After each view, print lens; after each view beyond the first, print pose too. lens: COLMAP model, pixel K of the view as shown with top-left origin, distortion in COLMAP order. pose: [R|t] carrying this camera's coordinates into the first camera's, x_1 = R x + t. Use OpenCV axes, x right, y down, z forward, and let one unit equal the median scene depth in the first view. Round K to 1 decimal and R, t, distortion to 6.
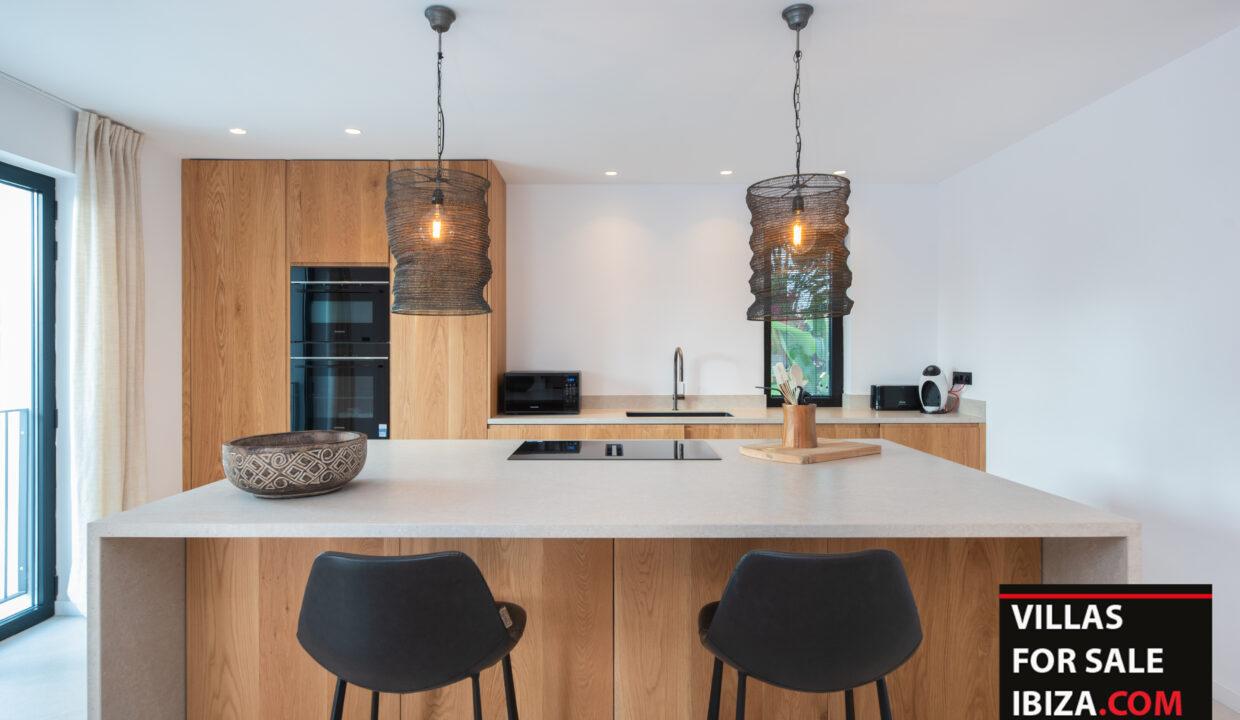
lens RADIAL K [[663.4, 0, 620.0], [0, 663.4, 360.0], [0, 0, 1]] dist [-0.001185, -0.000516]
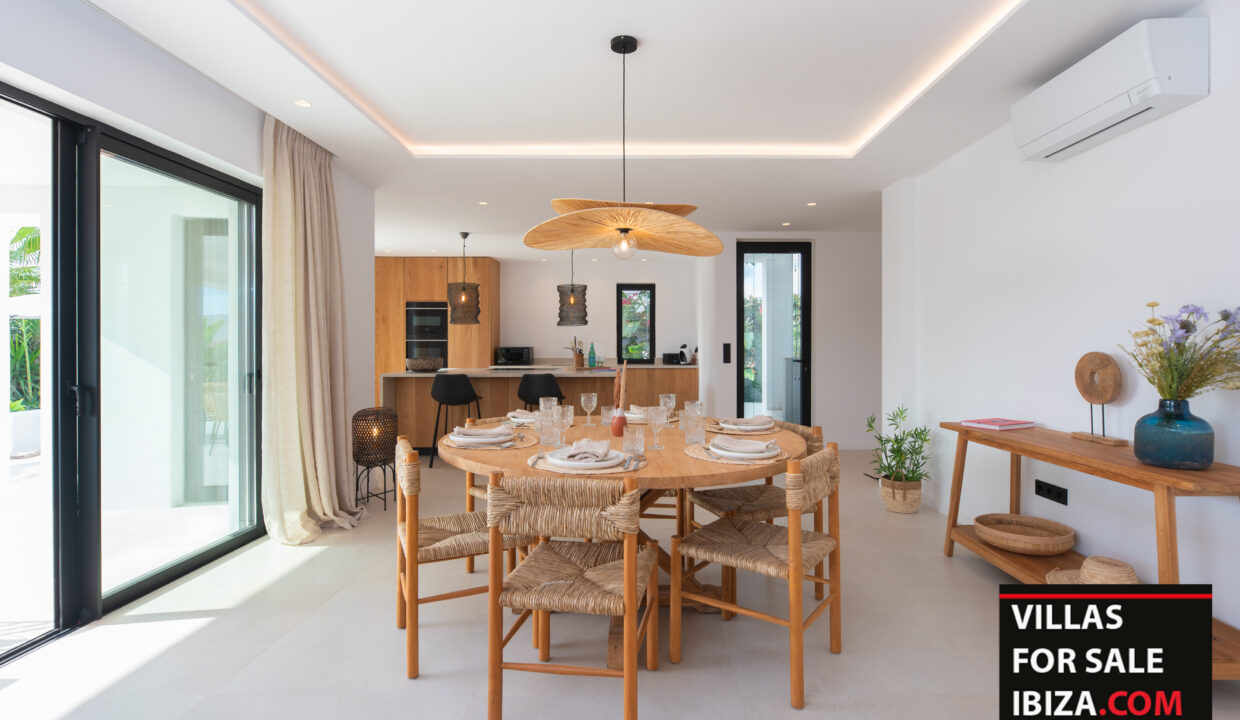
lens RADIAL K [[579.4, 0, 642.2], [0, 579.4, 350.0], [0, 0, 1]] dist [-0.000260, 0.000004]
pose [[1.000000, -0.000274, -0.000236, 0.351696], [0.000272, 0.999984, -0.005598, 0.043339], [0.000237, 0.005598, 0.999984, -1.077660]]
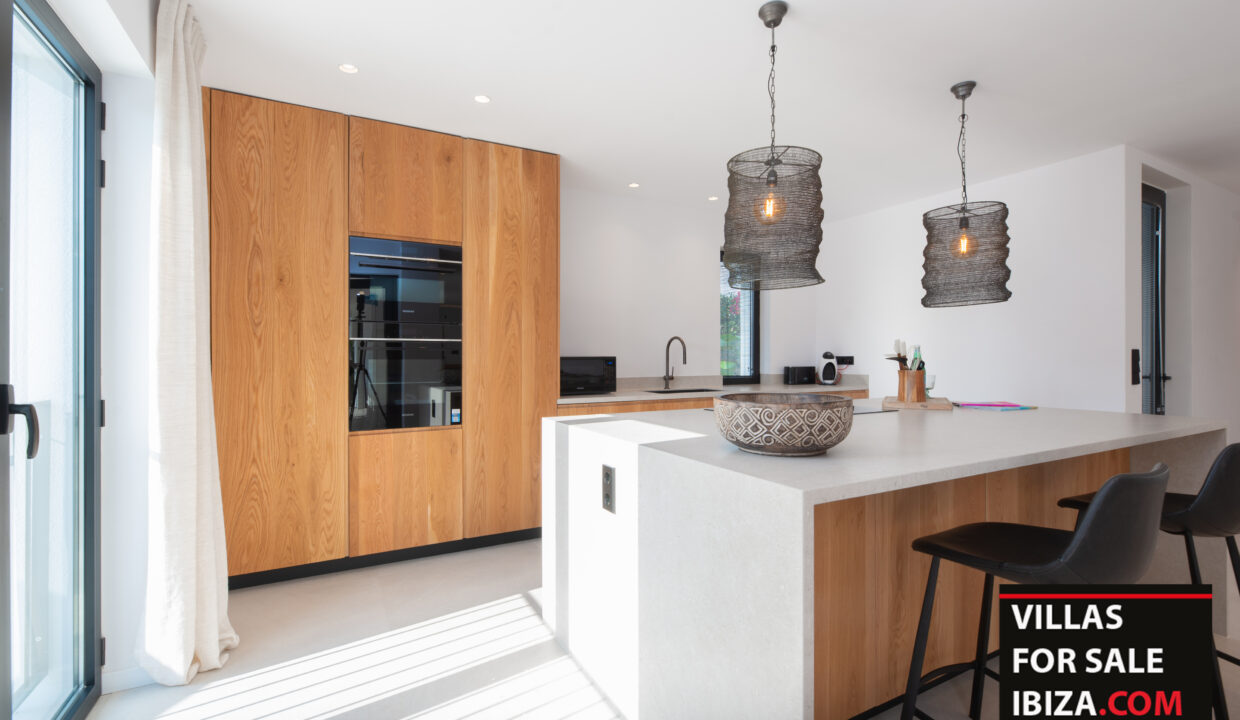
lens RADIAL K [[542.8, 0, 620.0], [0, 542.8, 360.0], [0, 0, 1]] dist [-0.001790, -0.000404]
pose [[0.878771, -0.003563, 0.477230, -0.526600], [0.006932, 0.999962, -0.005299, 0.031450], [-0.477193, 0.007965, 0.878762, 0.193198]]
